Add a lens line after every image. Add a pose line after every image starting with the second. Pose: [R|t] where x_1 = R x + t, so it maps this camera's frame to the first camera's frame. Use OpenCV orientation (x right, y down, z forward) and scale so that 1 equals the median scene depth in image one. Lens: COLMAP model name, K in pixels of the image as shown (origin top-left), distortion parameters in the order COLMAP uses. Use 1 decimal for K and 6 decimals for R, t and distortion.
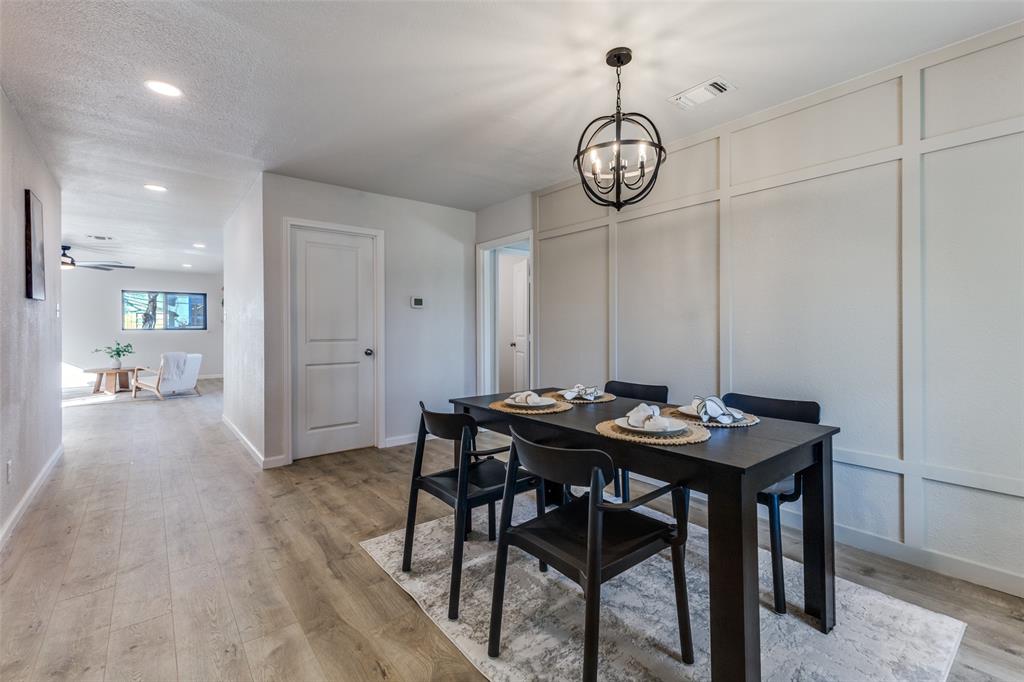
lens RADIAL K [[442.4, 0, 512.6], [0, 442.4, 331.8], [0, 0, 1]] dist [0.006332, -0.000255]
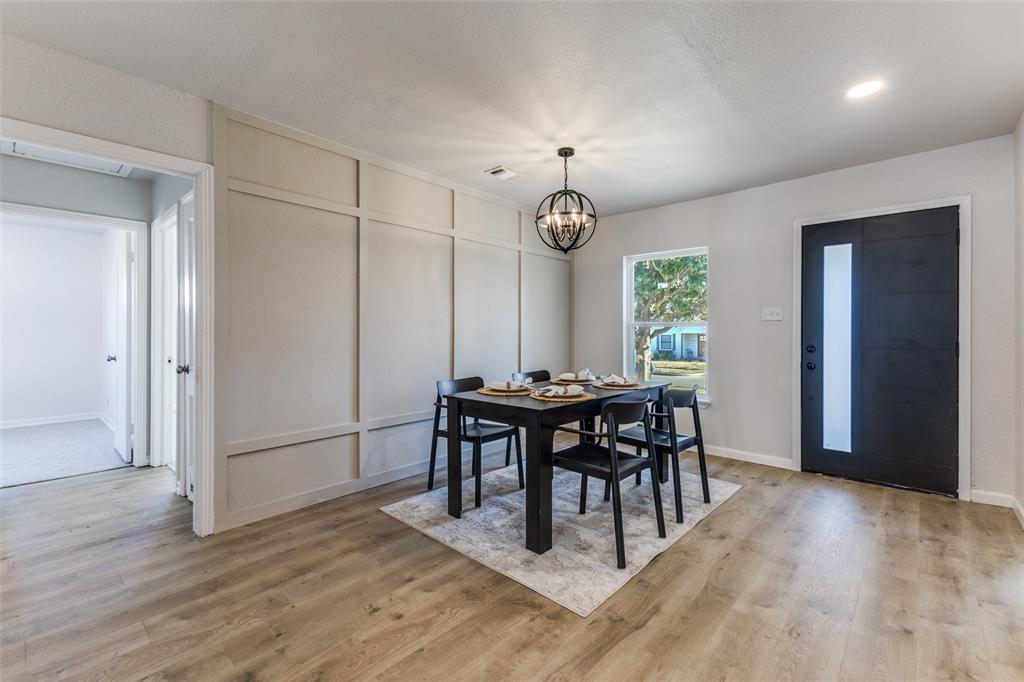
lens RADIAL K [[442.4, 0, 512.6], [0, 442.4, 331.8], [0, 0, 1]] dist [0.006332, -0.000255]
pose [[-0.144005, 0.000372, 0.989577, -1.247021], [0.002626, 0.999997, 0.000007, -0.010130], [-0.989573, 0.002600, -0.144006, 1.425166]]
